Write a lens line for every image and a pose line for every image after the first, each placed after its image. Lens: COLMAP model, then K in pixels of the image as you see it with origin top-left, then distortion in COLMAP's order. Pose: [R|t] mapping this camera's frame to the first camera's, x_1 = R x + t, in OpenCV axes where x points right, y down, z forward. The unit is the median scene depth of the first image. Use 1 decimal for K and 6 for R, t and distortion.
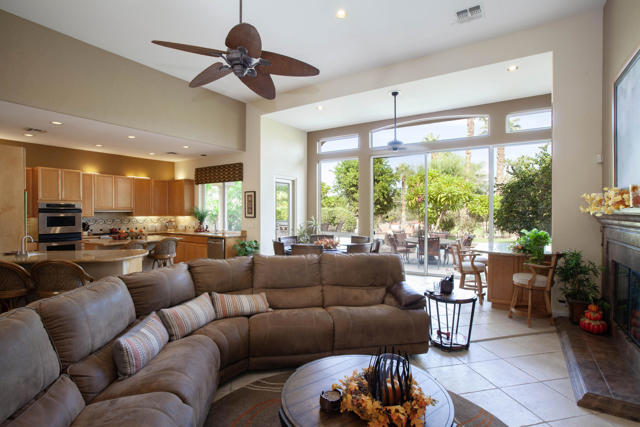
lens RADIAL K [[314.0, 0, 320.0], [0, 314.0, 213.5], [0, 0, 1]] dist [-0.019375, 0.000175]
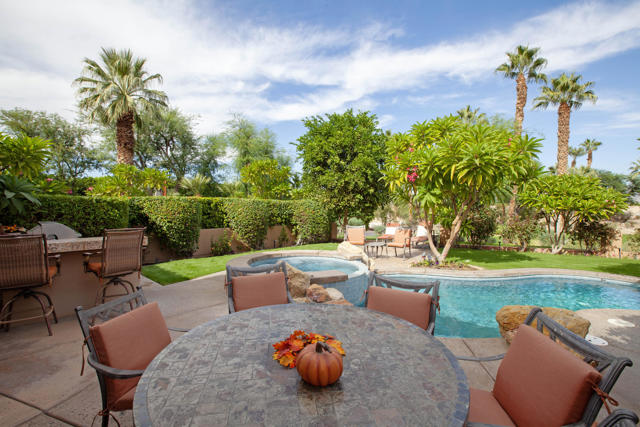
lens RADIAL K [[297.1, 0, 320.0], [0, 297.1, 213.5], [0, 0, 1]] dist [-0.030724, 0.001019]
pose [[0.989660, 0.002532, -0.143408, 0.538810], [-0.001094, 0.999948, 0.010102, 0.010588], [0.143427, -0.009840, 0.989612, 1.193838]]
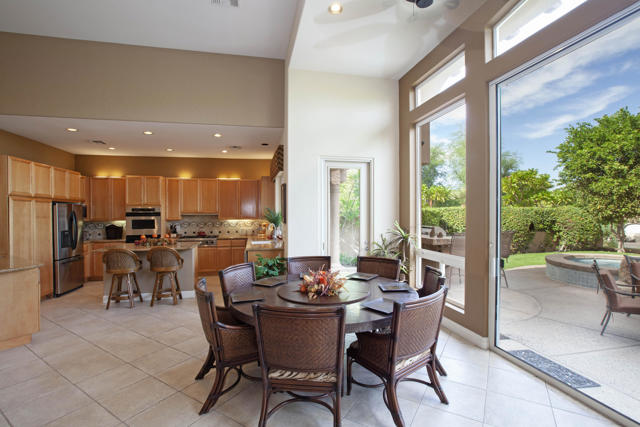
lens RADIAL K [[297.1, 0, 320.0], [0, 297.1, 213.5], [0, 0, 1]] dist [-0.030724, 0.001019]
pose [[0.728008, -0.004595, -0.685553, 0.305857], [0.001664, 0.999986, -0.004936, -0.005574], [0.685567, 0.002453, 0.728006, 0.647202]]
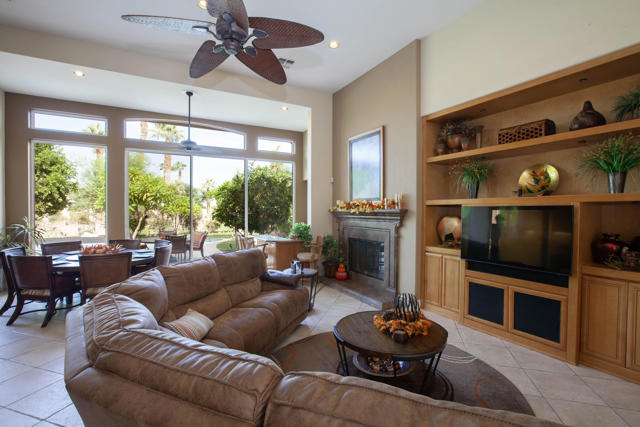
lens RADIAL K [[297.1, 0, 320.0], [0, 297.1, 213.5], [0, 0, 1]] dist [-0.030724, 0.001019]
pose [[0.479900, -0.006390, 0.877300, -0.346170], [0.003654, 0.999979, 0.005285, -0.000733], [-0.877315, 0.000669, 0.479914, 0.159305]]
